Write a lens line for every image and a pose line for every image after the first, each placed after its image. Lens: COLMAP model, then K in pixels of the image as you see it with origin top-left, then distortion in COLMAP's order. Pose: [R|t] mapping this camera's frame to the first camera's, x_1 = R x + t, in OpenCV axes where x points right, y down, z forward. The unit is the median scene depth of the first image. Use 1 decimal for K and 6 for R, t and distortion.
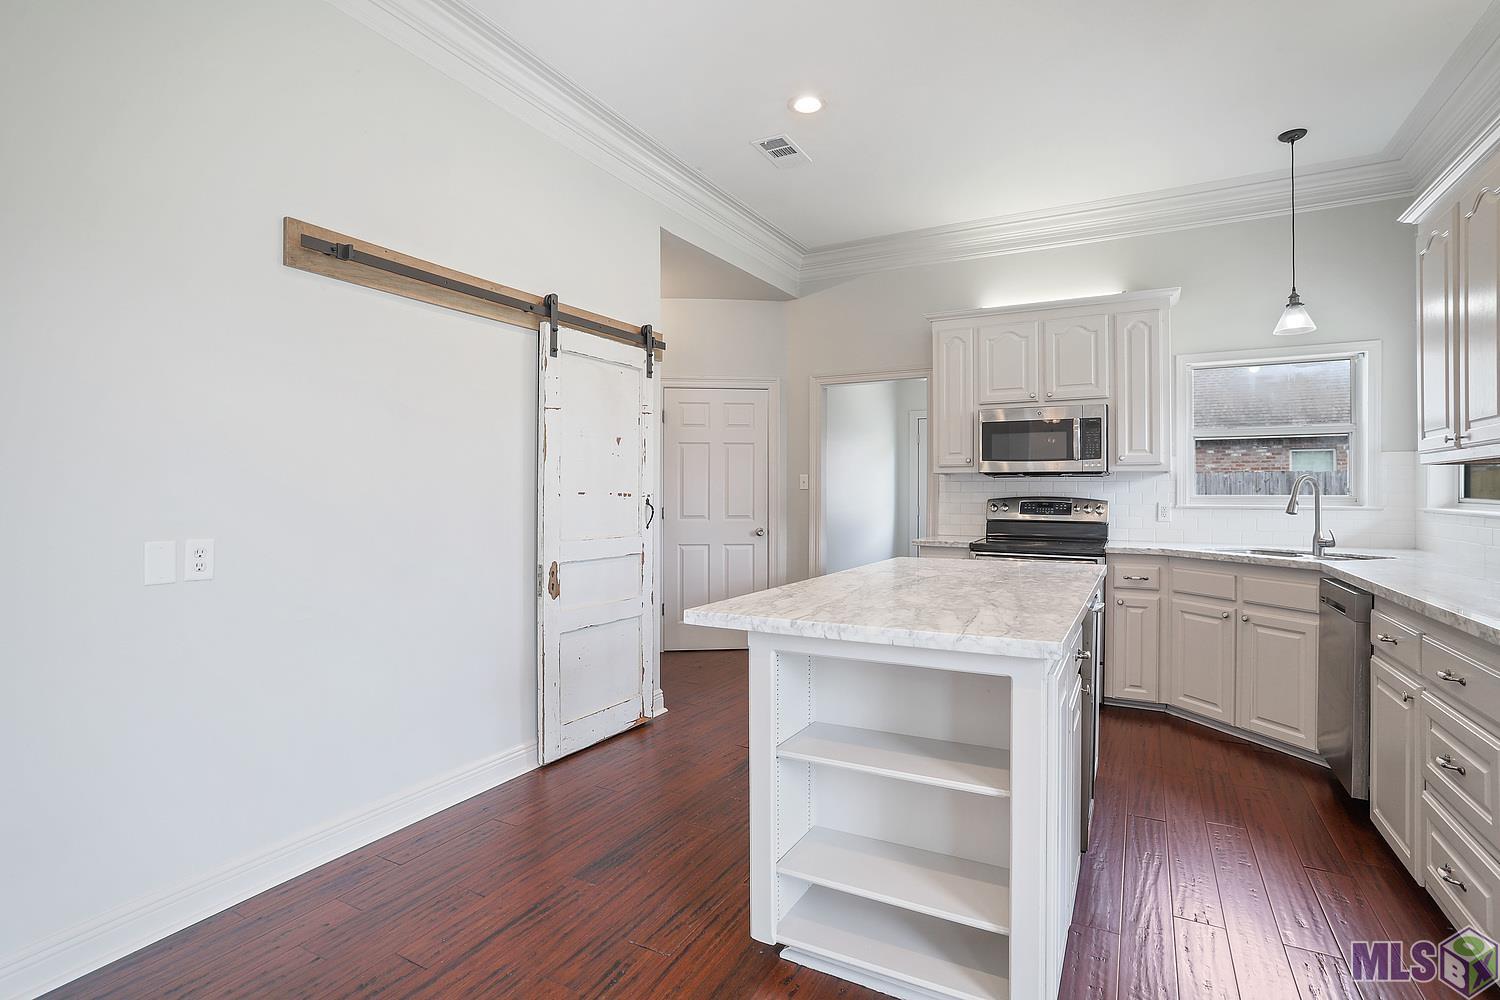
lens RADIAL K [[742.0, 0, 742.9], [0, 742.0, 493.0], [0, 0, 1]] dist [-0.053578, 0.031915]
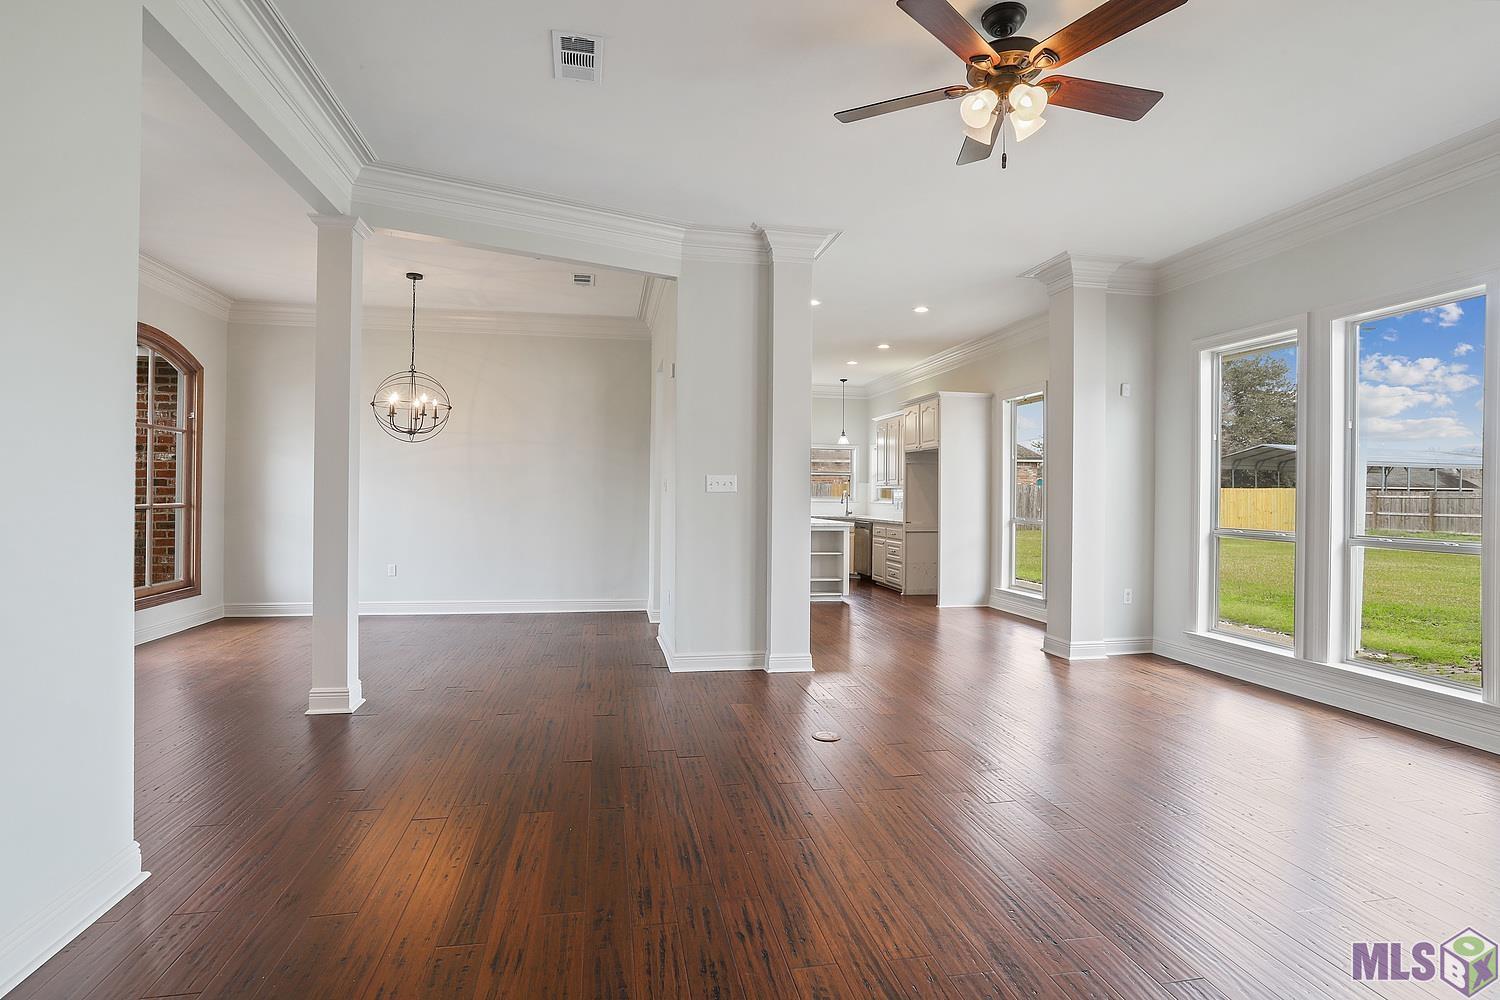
lens RADIAL K [[742.0, 0, 742.9], [0, 742.0, 493.0], [0, 0, 1]] dist [-0.053578, 0.031915]
pose [[0.777012, 0.010080, 0.629405, -1.317739], [-0.011915, 0.999928, -0.001304, -0.004347], [-0.629373, -0.006486, 0.777076, -1.000698]]
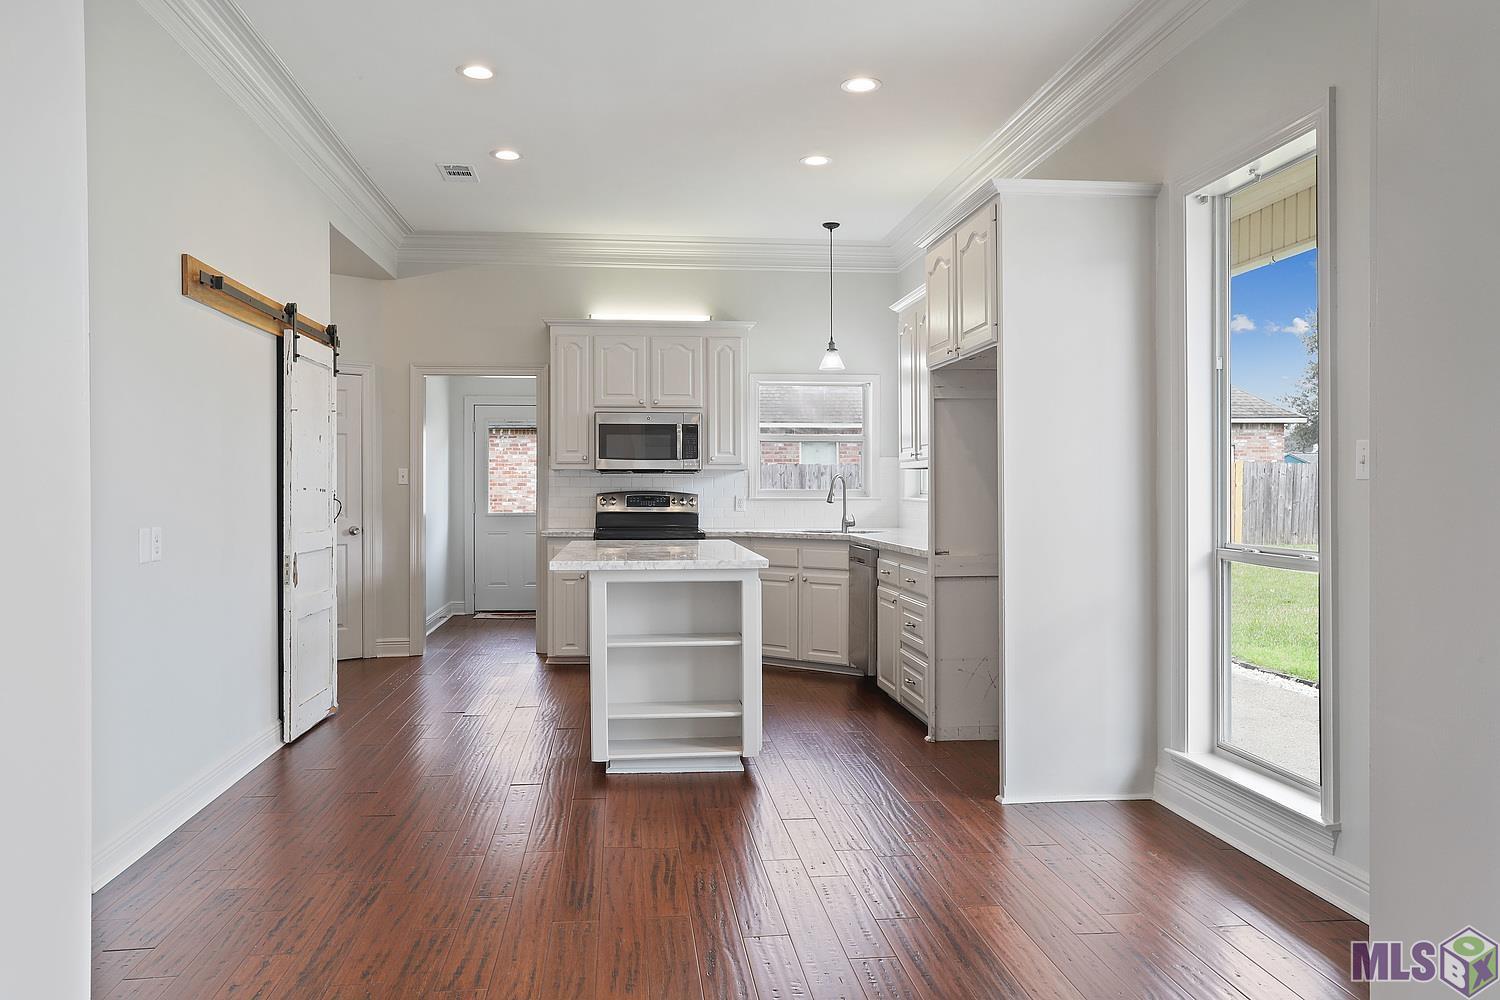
lens RADIAL K [[1097.1, 0, 744.3], [0, 1097.1, 491.8], [0, 0, 1]] dist [0.006800, 0.002409]
pose [[0.822136, -0.004083, 0.569277, -0.471985], [0.001695, 0.999987, 0.004723, -0.001510], [-0.569289, -0.002918, 0.822132, -0.516584]]
